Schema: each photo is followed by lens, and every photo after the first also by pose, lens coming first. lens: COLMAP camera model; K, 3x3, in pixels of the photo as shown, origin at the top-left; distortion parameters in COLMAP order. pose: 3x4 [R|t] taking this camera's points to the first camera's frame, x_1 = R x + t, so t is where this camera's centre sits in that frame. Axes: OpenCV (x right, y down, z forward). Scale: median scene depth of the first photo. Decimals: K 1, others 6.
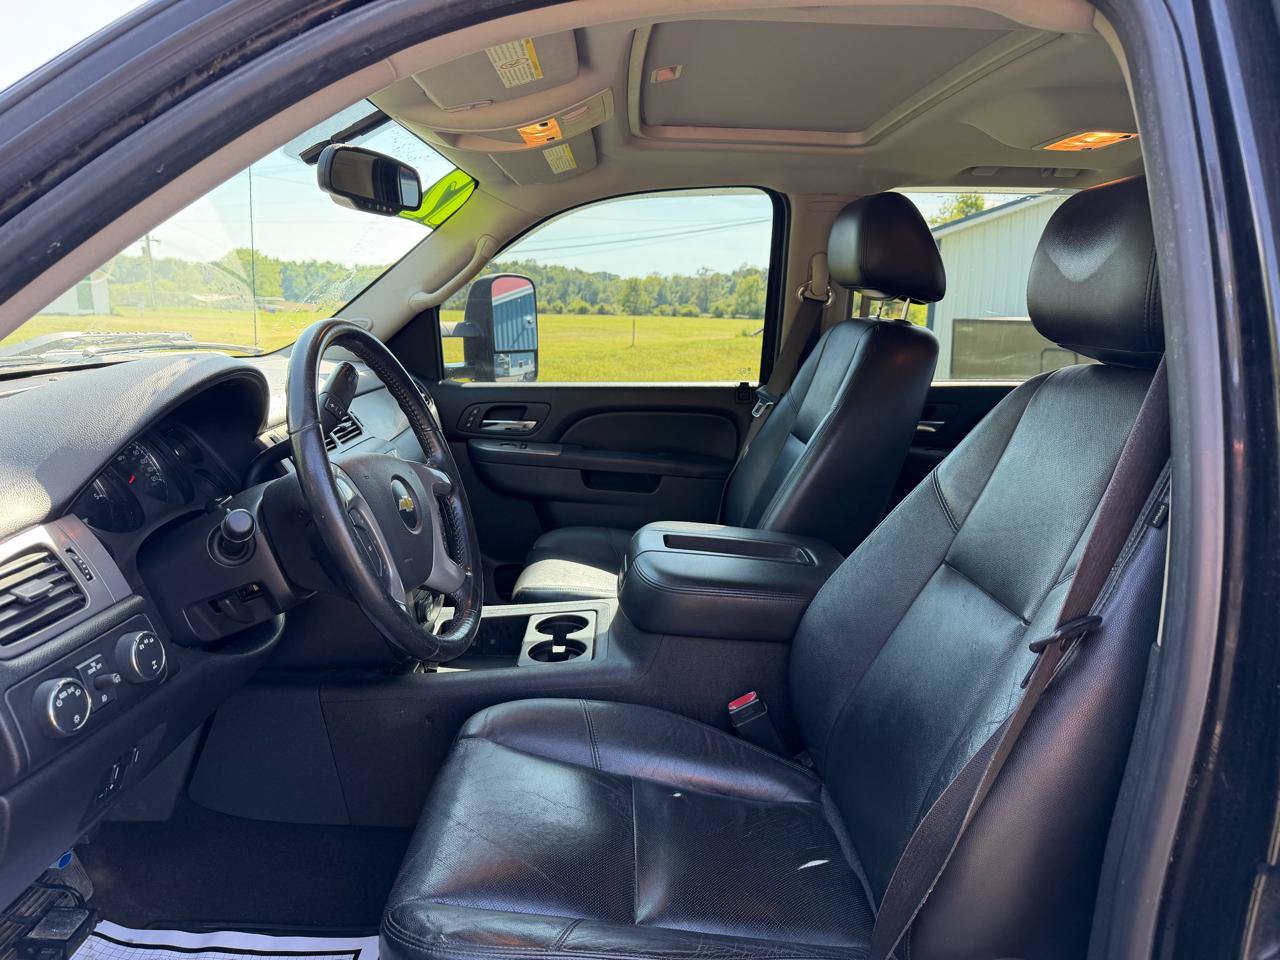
lens RADIAL K [[959.6, 0, 640.6], [0, 959.6, 510.1], [0, 0, 1]] dist [0.003244, -0.003004]
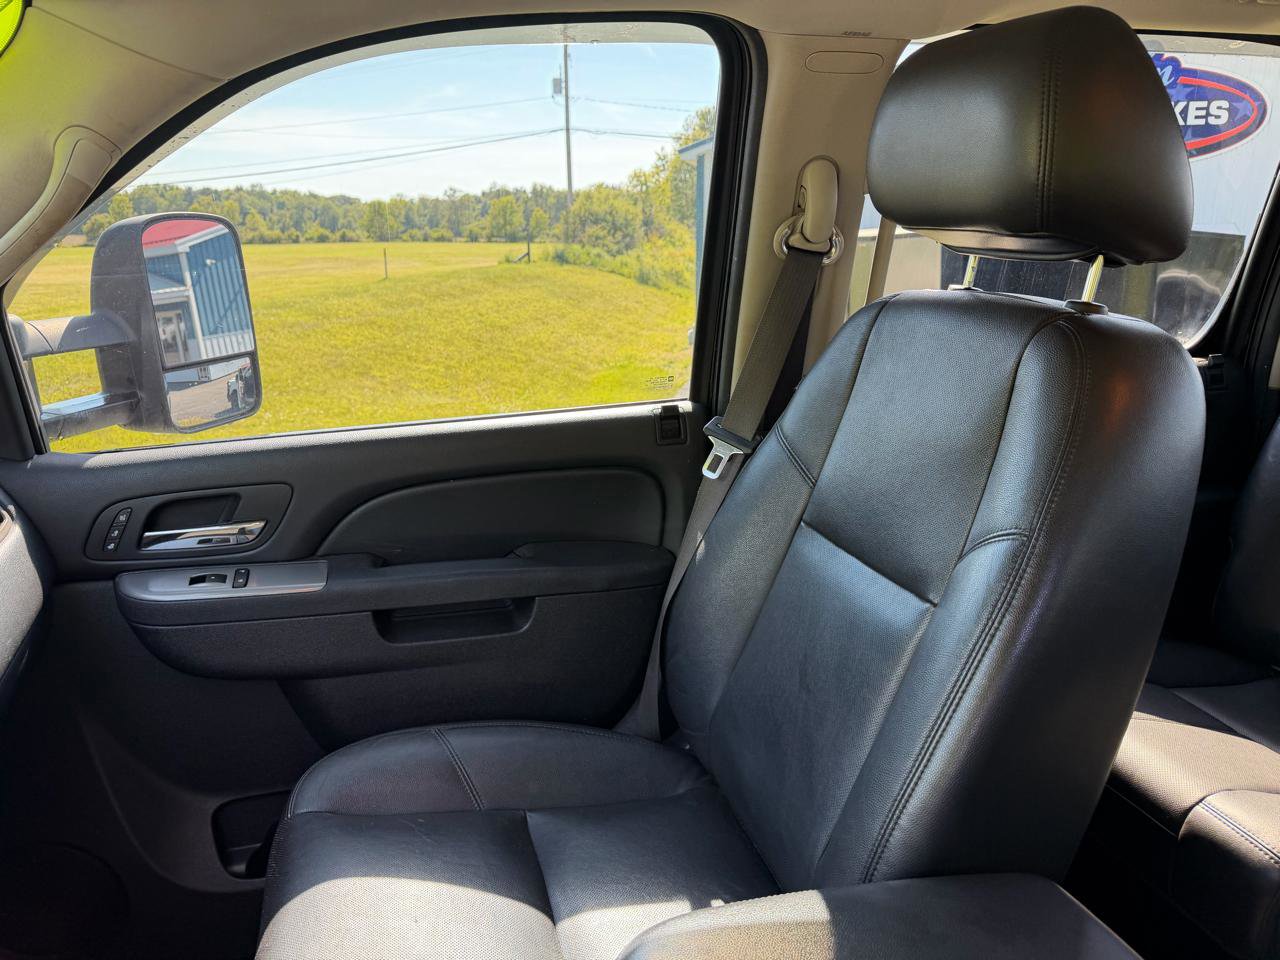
lens RADIAL K [[873.5, 0, 642.2], [0, 873.5, 464.7], [0, 0, 1]] dist [0.049084, -0.128135]
pose [[0.960176, -0.099537, 0.261063, -0.007957], [0.083939, 0.993991, 0.070261, -0.027682], [-0.266488, -0.045550, 0.962761, 0.107057]]
